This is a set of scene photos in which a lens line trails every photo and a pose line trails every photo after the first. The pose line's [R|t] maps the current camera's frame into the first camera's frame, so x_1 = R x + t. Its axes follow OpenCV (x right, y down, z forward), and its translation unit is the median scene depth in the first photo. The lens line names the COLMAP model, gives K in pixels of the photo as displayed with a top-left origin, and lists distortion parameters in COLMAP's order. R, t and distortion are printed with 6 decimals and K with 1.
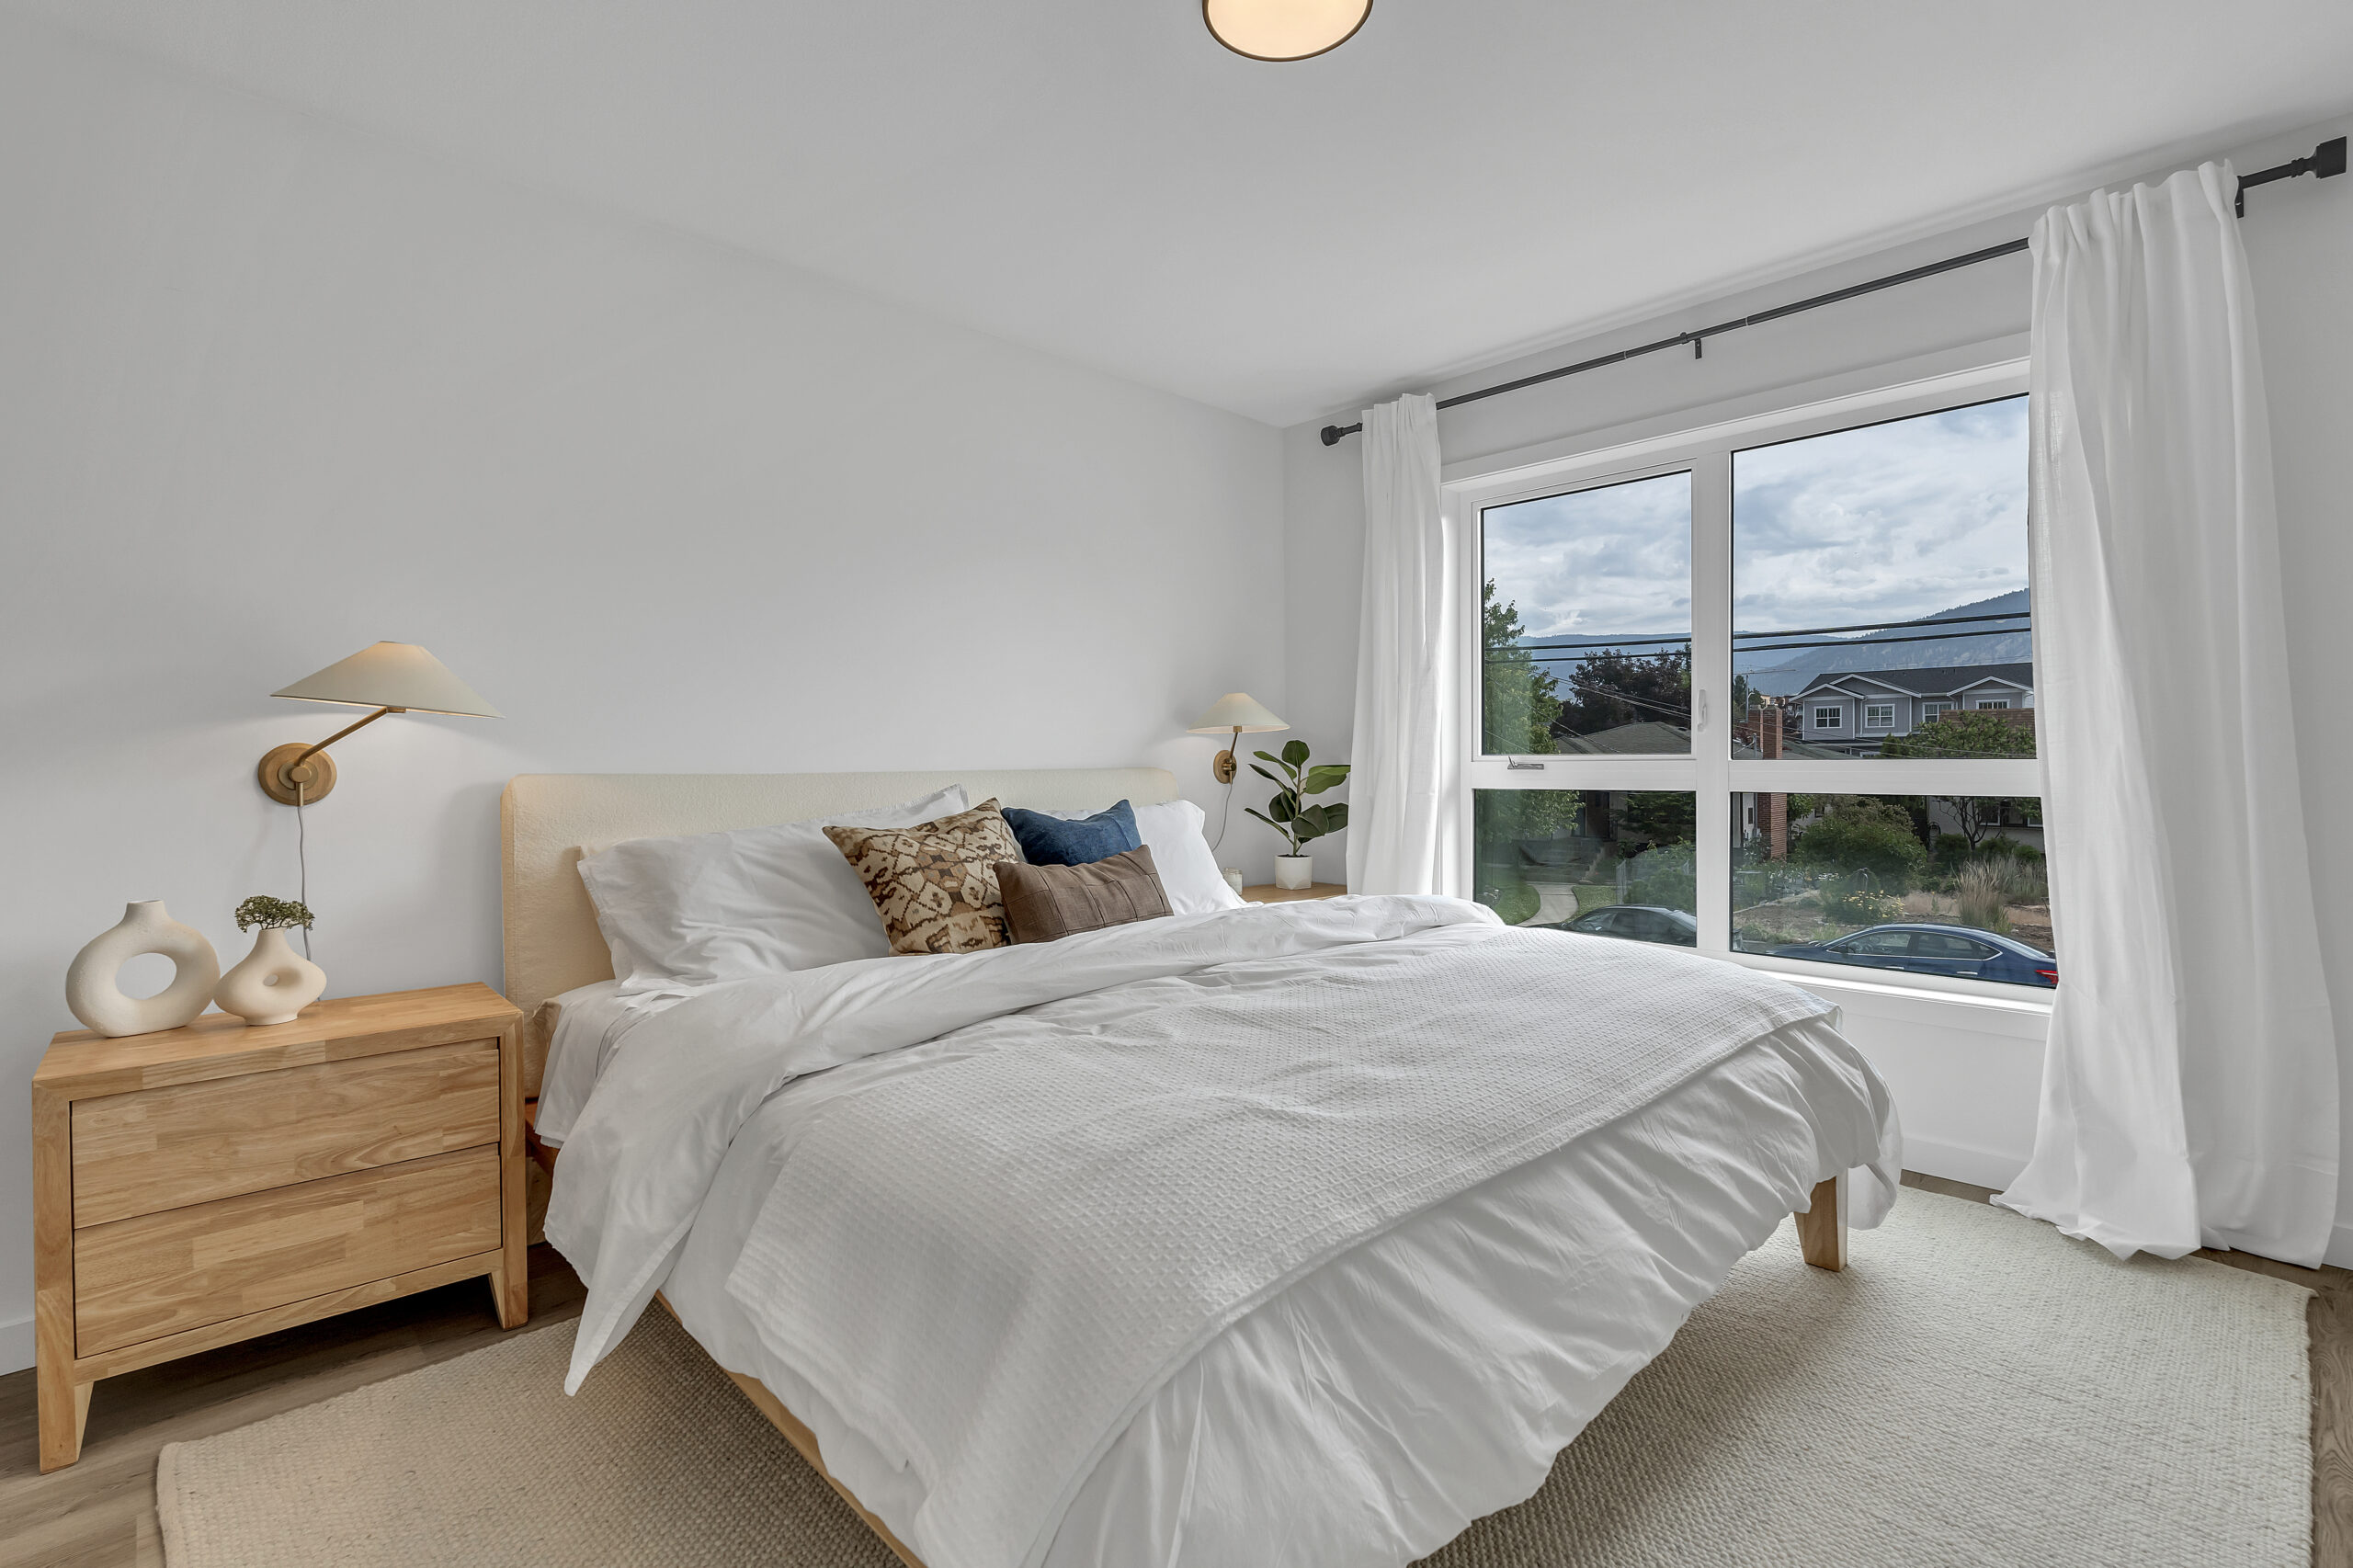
lens RADIAL K [[1066.7, 0, 1172.8], [0, 1066.7, 777.8], [0, 0, 1]] dist [-0.004621, 0.002340]
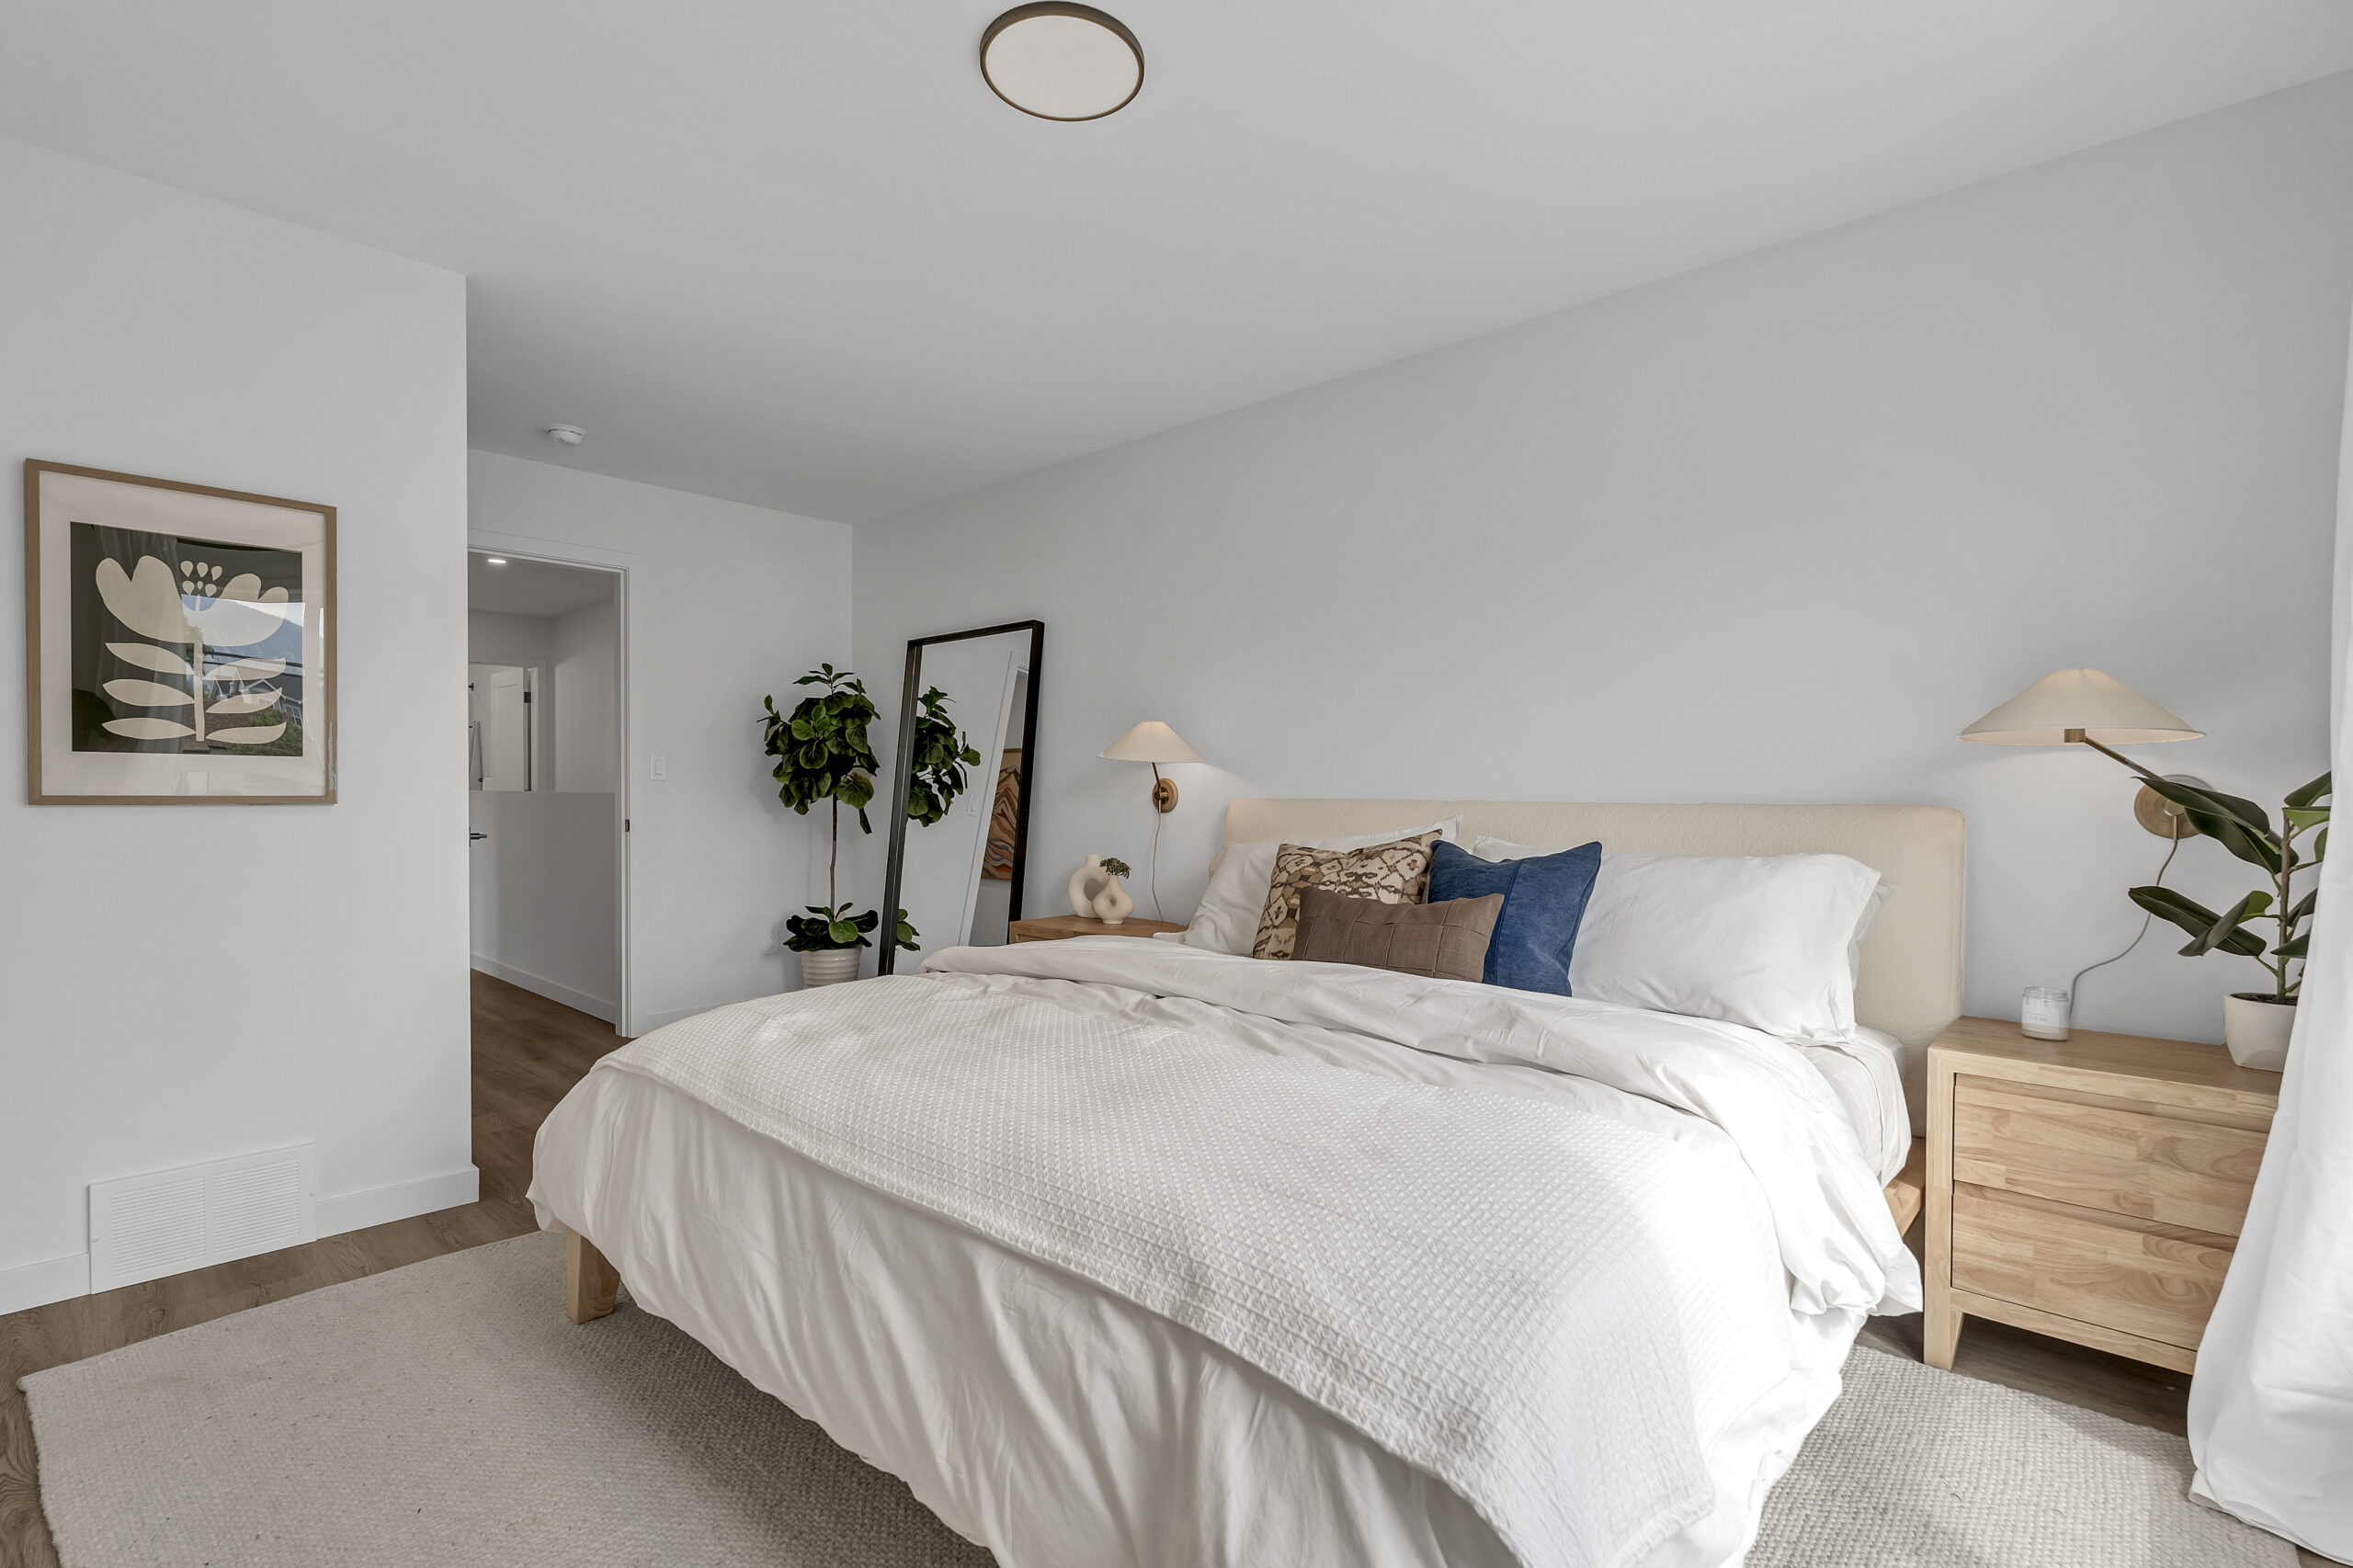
lens RADIAL K [[1066.7, 0, 1175.0], [0, 1066.7, 787.6], [0, 0, 1]] dist [-0.004621, 0.002340]
pose [[0.071372, 0.003889, -0.997442, 1.092974], [-0.017937, 0.999836, 0.002615, -0.023869], [0.997288, 0.017705, 0.071430, 0.970438]]
